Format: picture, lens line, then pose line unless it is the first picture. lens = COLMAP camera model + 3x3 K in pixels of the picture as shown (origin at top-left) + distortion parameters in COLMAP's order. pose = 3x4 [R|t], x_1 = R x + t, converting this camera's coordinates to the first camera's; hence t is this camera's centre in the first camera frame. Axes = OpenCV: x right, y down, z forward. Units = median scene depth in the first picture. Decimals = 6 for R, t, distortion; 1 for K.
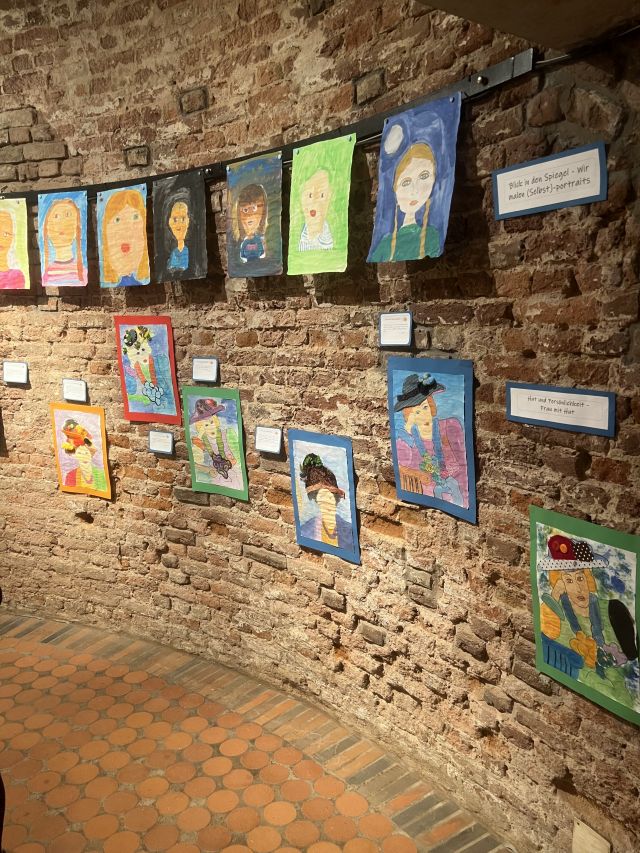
lens RADIAL K [[633.8, 0, 322.3], [0, 633.8, 431.2], [0, 0, 1]] dist [0.065377, -0.084400]
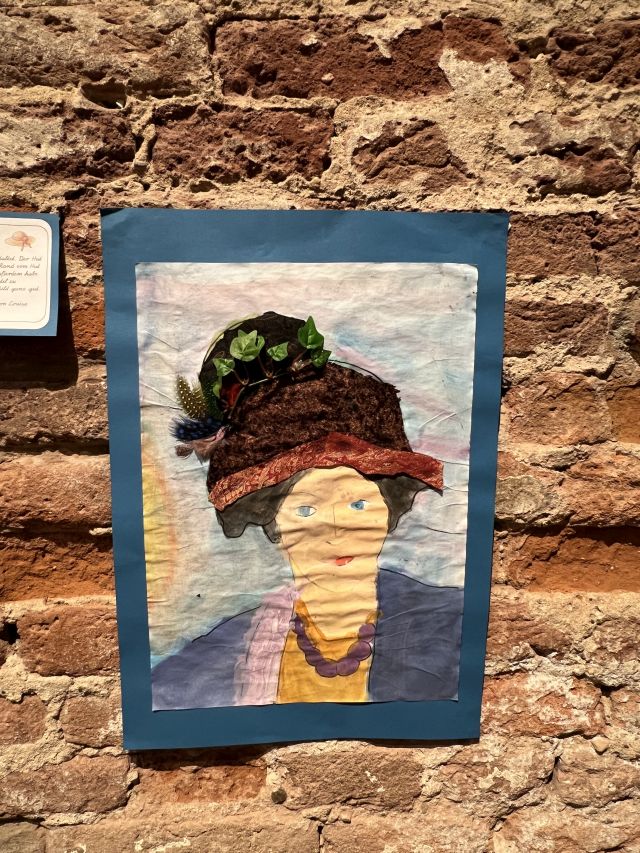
lens RADIAL K [[571.5, 0, 320.0], [0, 571.5, 426.5], [0, 0, 1]] dist [-0.006524, -0.001076]
pose [[0.680579, -0.032264, 0.731964, -0.202293], [0.113073, 0.991686, -0.061423, 0.118946], [-0.723897, 0.124569, 0.678569, 1.158727]]
